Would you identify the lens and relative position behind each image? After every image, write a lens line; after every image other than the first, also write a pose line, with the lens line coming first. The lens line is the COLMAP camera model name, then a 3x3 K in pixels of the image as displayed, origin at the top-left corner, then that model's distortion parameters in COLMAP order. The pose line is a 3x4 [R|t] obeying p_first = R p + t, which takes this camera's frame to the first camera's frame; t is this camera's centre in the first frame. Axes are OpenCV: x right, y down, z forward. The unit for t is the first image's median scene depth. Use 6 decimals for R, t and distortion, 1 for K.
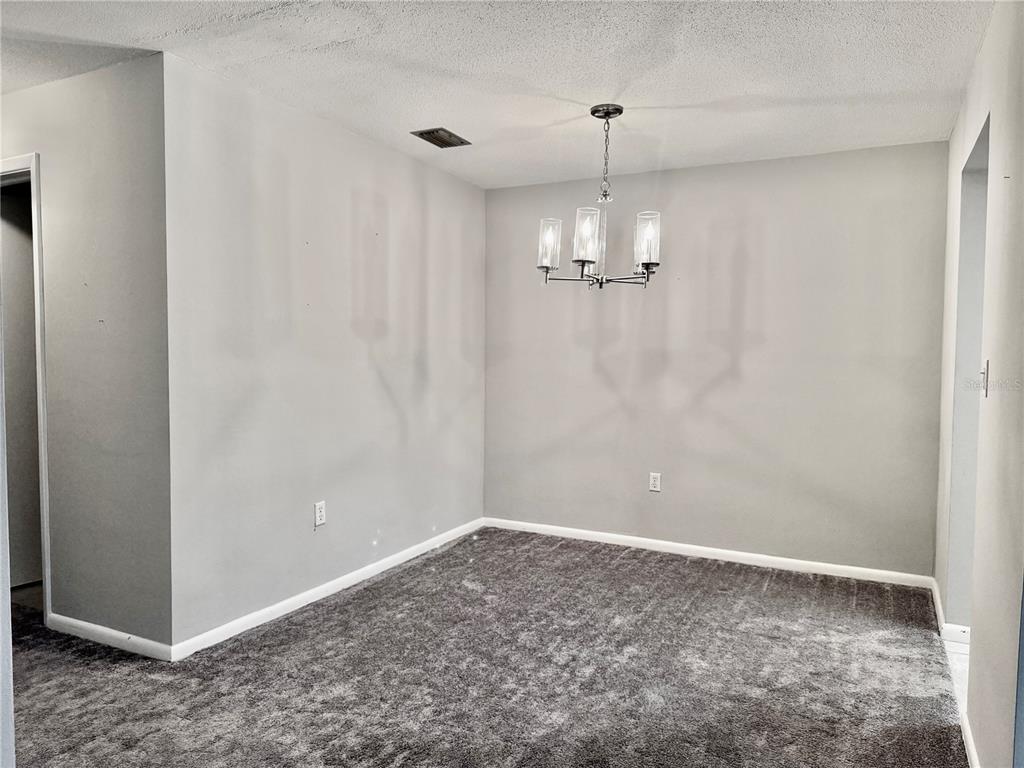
lens RADIAL K [[723.3, 0, 511.1], [0, 723.3, 382.5], [0, 0, 1]] dist [-0.005697, -0.003162]
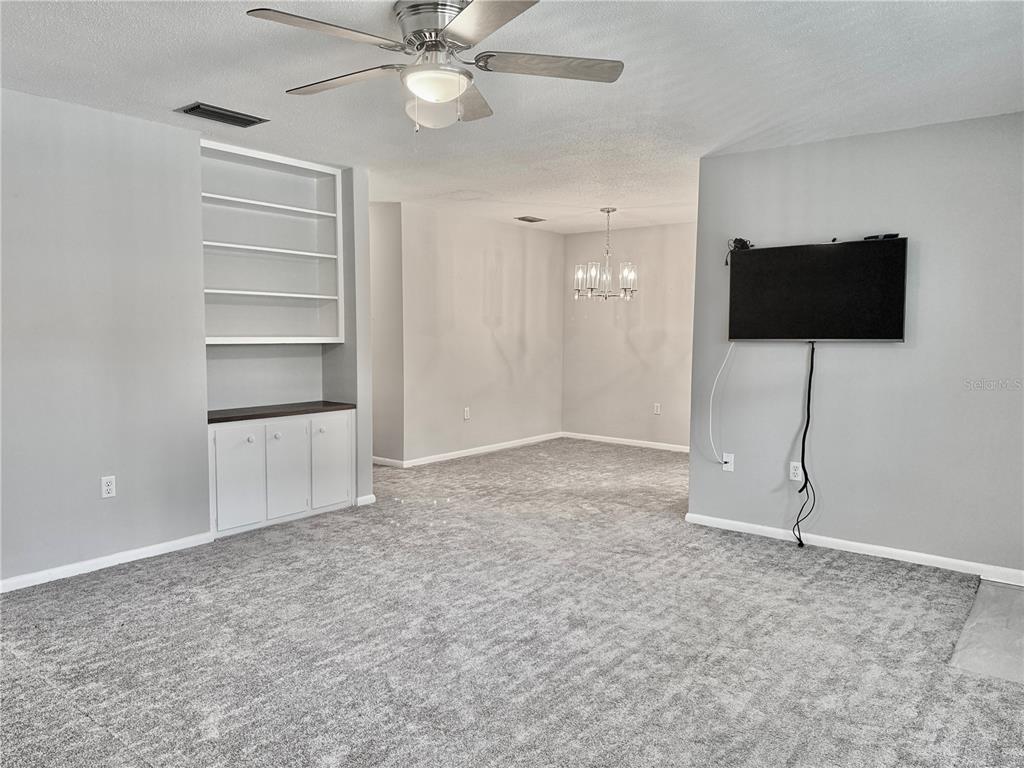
lens RADIAL K [[723.3, 0, 513.5], [0, 723.3, 384.7], [0, 0, 1]] dist [-0.005697, -0.003162]
pose [[0.979787, 0.008961, -0.199842, 0.250455], [-0.004369, 0.999716, 0.023407, 0.050047], [0.199995, -0.022061, 0.979548, -0.894850]]
